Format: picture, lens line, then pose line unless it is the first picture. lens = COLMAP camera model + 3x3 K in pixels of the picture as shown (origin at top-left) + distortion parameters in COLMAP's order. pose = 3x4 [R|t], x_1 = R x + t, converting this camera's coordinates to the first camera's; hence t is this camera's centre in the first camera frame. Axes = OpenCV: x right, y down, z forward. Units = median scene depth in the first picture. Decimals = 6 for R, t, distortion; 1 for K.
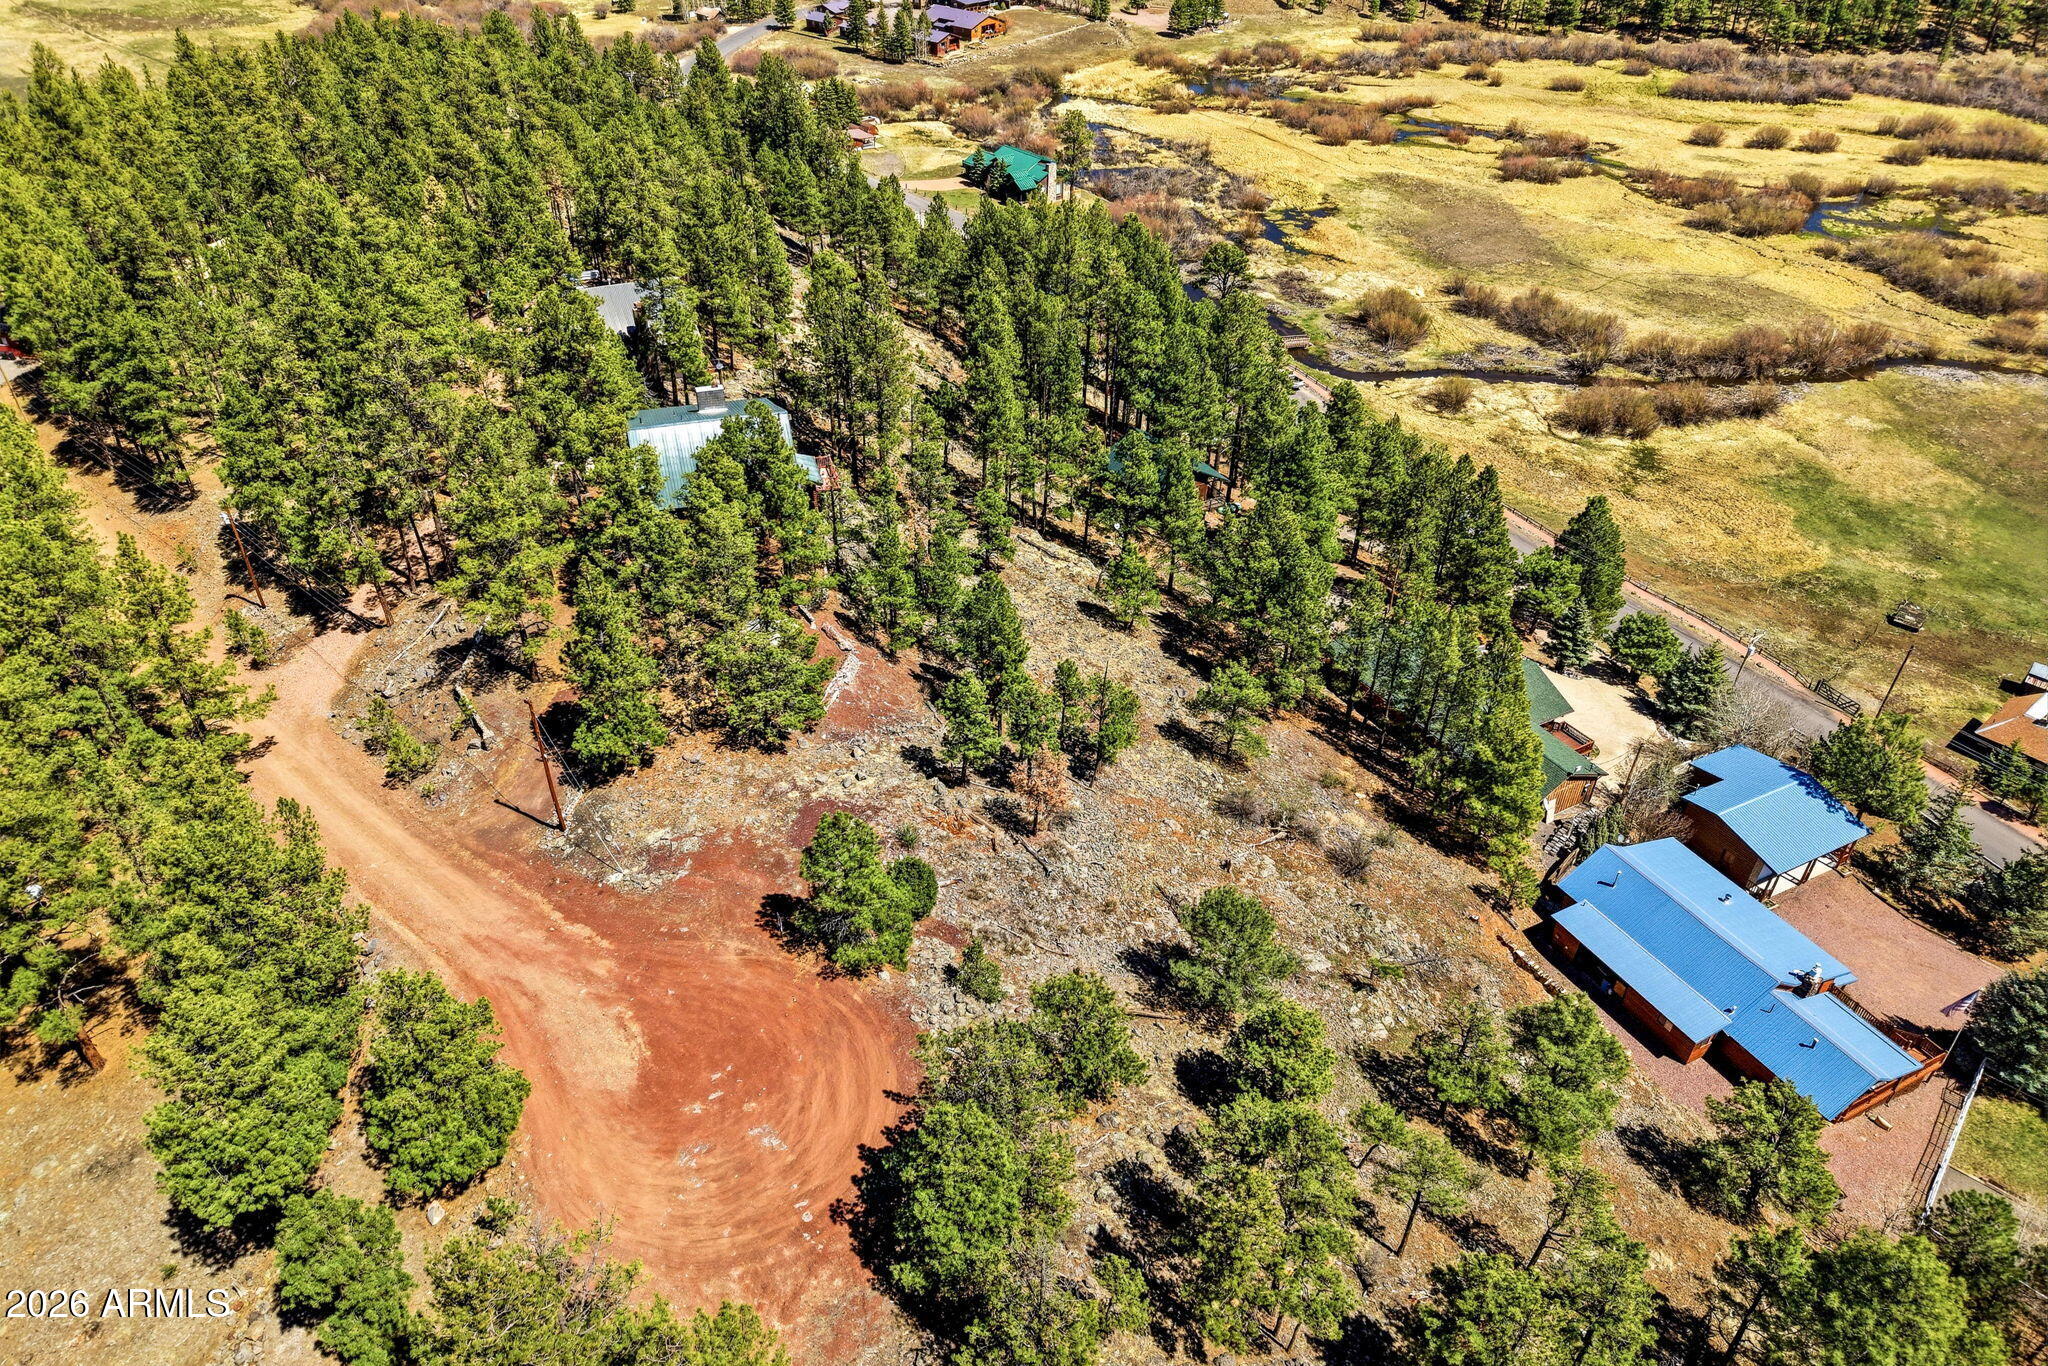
lens RADIAL K [[1368.2, 0, 1012.4], [0, 1368.2, 698.9], [0, 0, 1]] dist [0.014660, -0.010632]
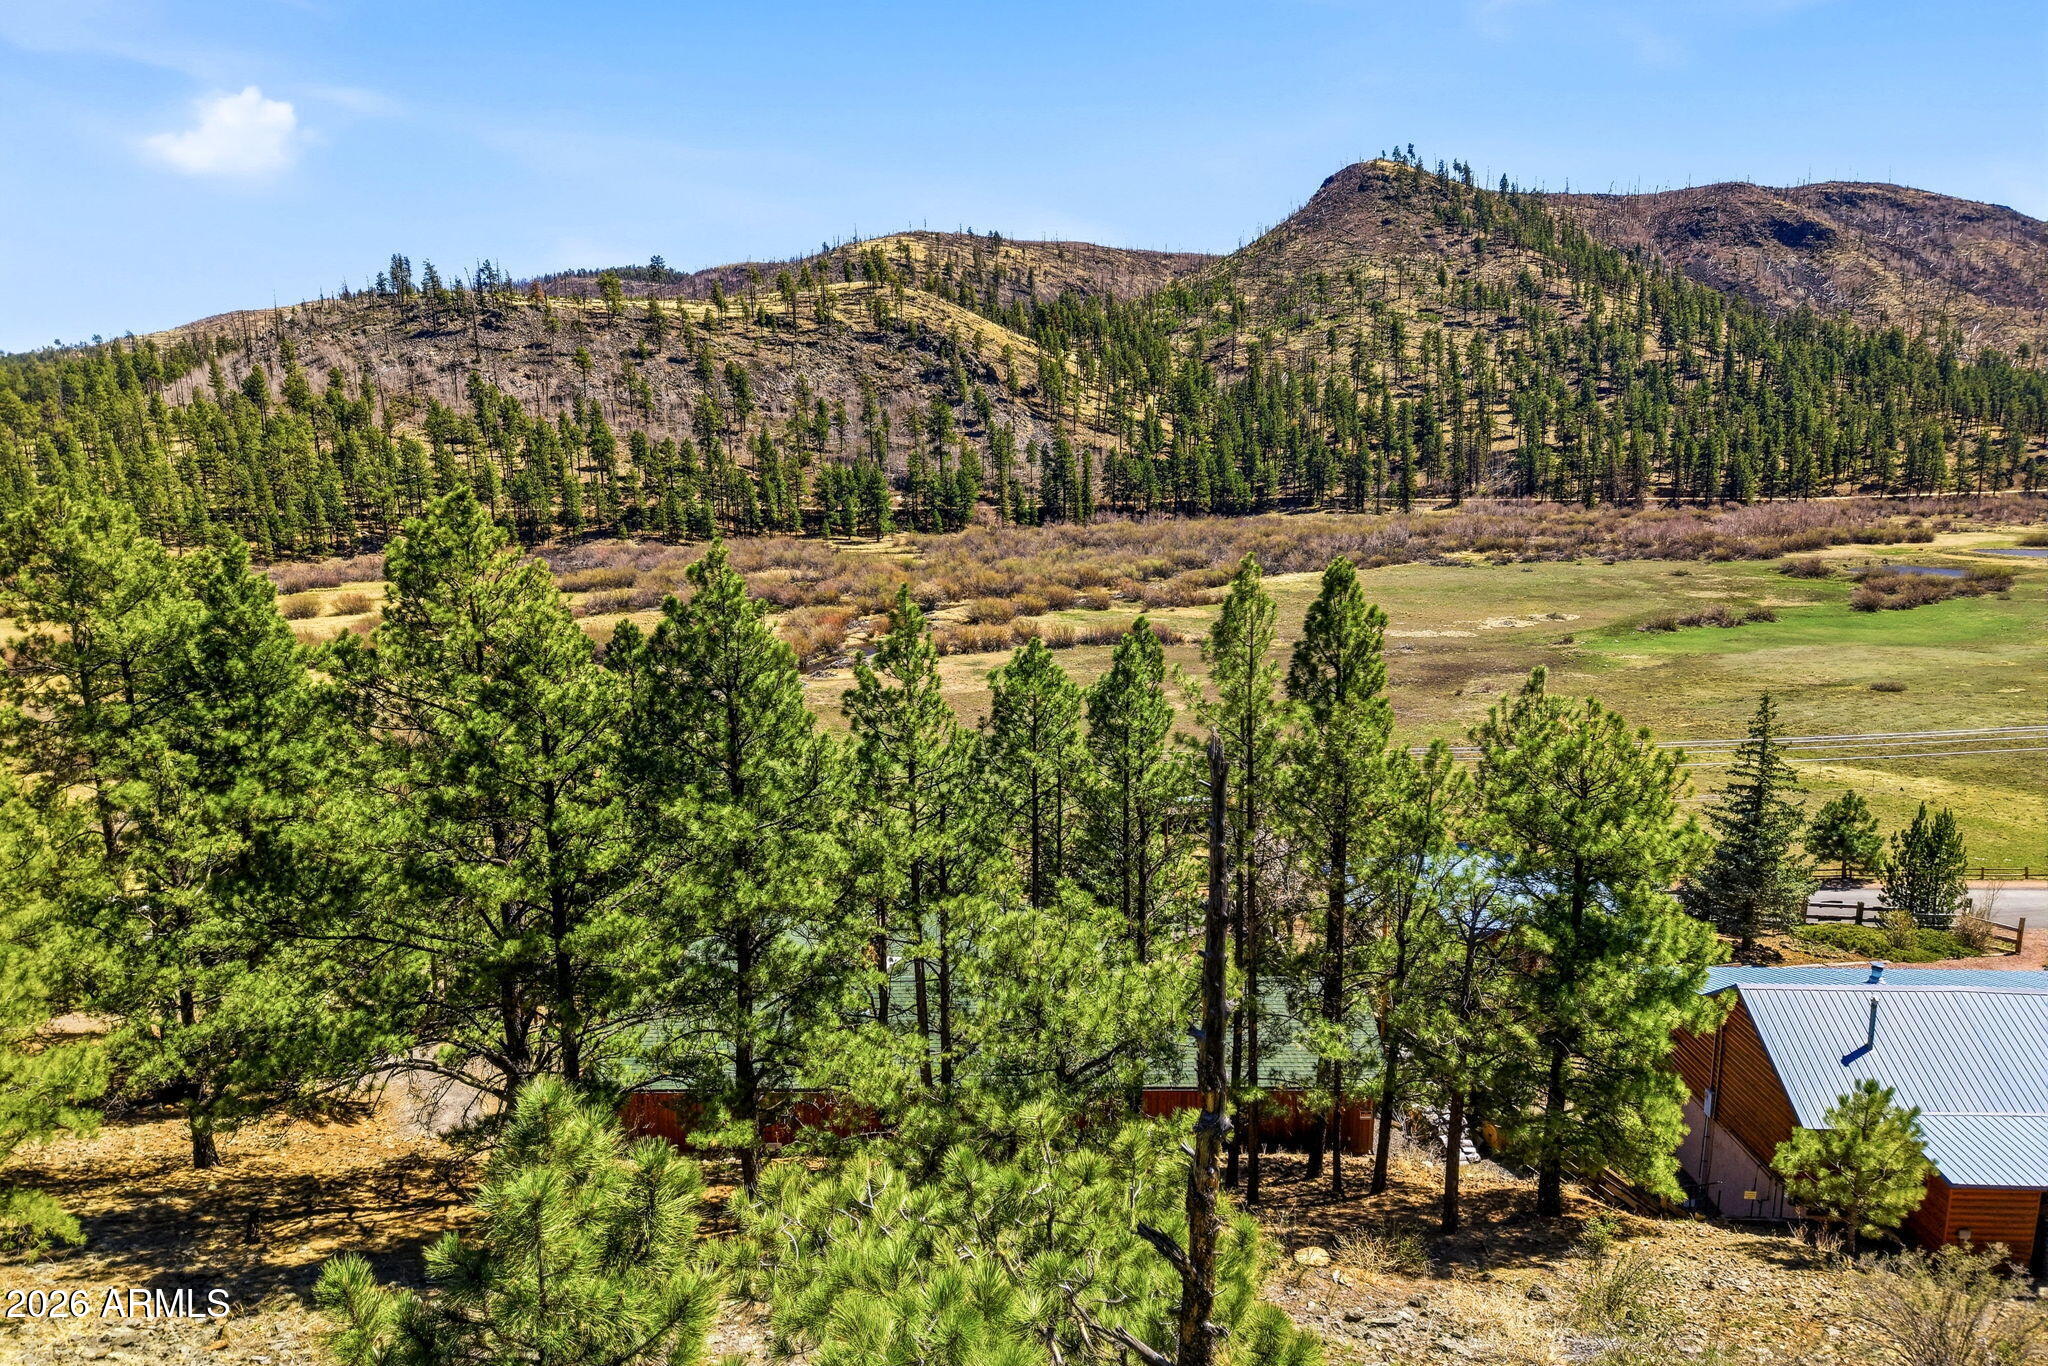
lens RADIAL K [[1368.2, 0, 1021.1], [0, 1368.2, 701.6], [0, 0, 1]] dist [0.014660, -0.010632]
pose [[0.478216, -0.172501, 0.861135, -0.004271], [0.519206, 0.846353, -0.118792, -0.021103], [-0.708332, 0.503915, 0.494303, 0.610833]]
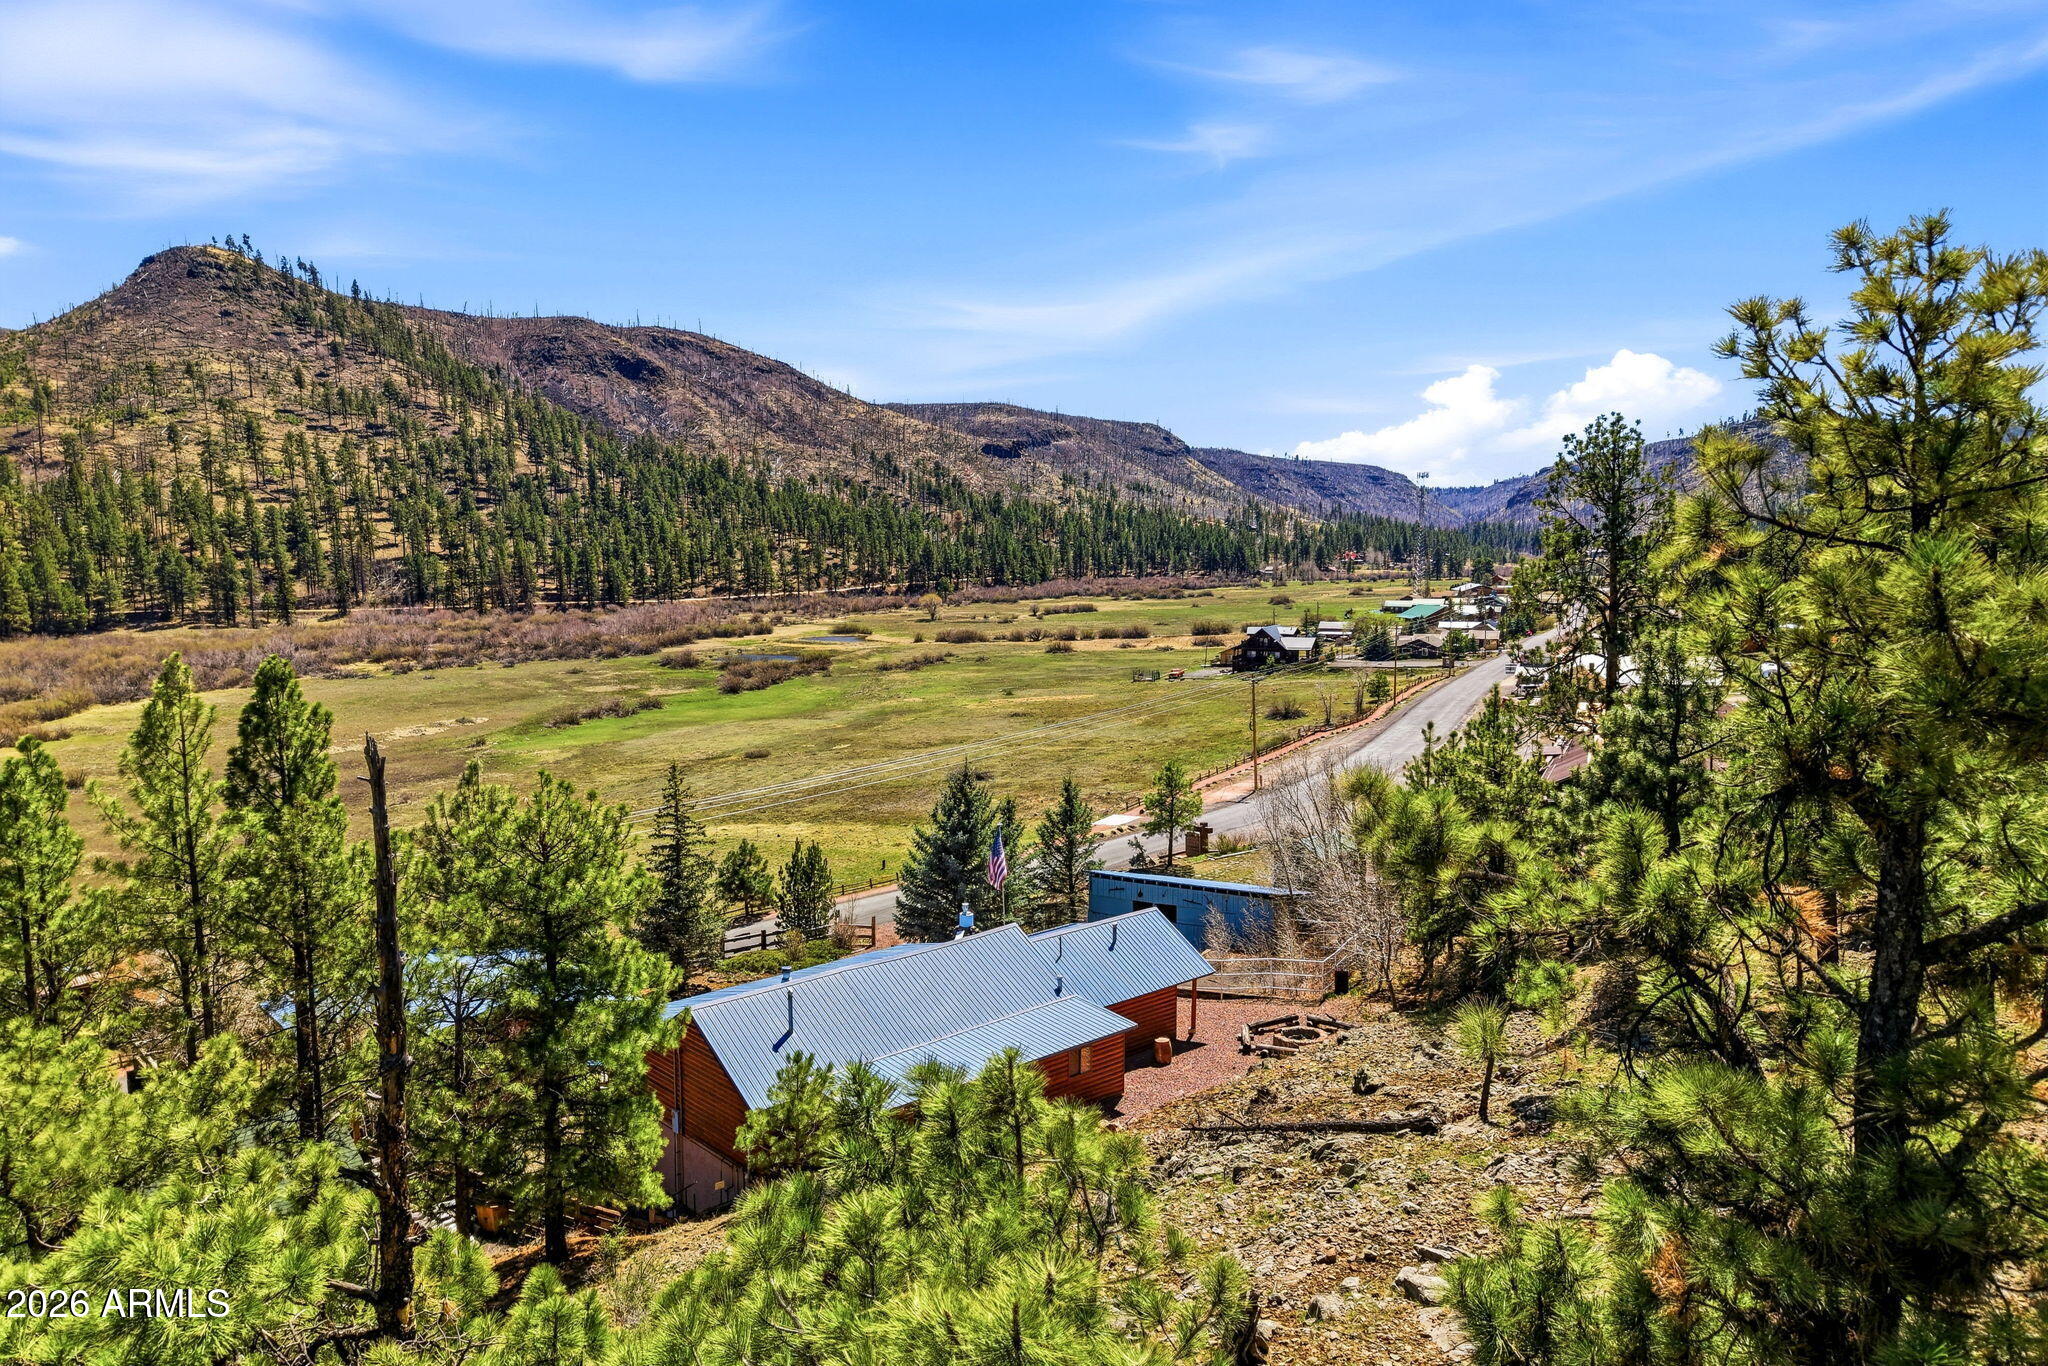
lens RADIAL K [[1368.2, 0, 1014.8], [0, 1368.2, 703.8], [0, 0, 1]] dist [0.014660, -0.010632]
pose [[-0.259054, -0.116291, 0.958837, -0.023004], [0.564910, 0.786980, 0.248072, -0.022387], [-0.783433, 0.605920, -0.138176, 0.615640]]
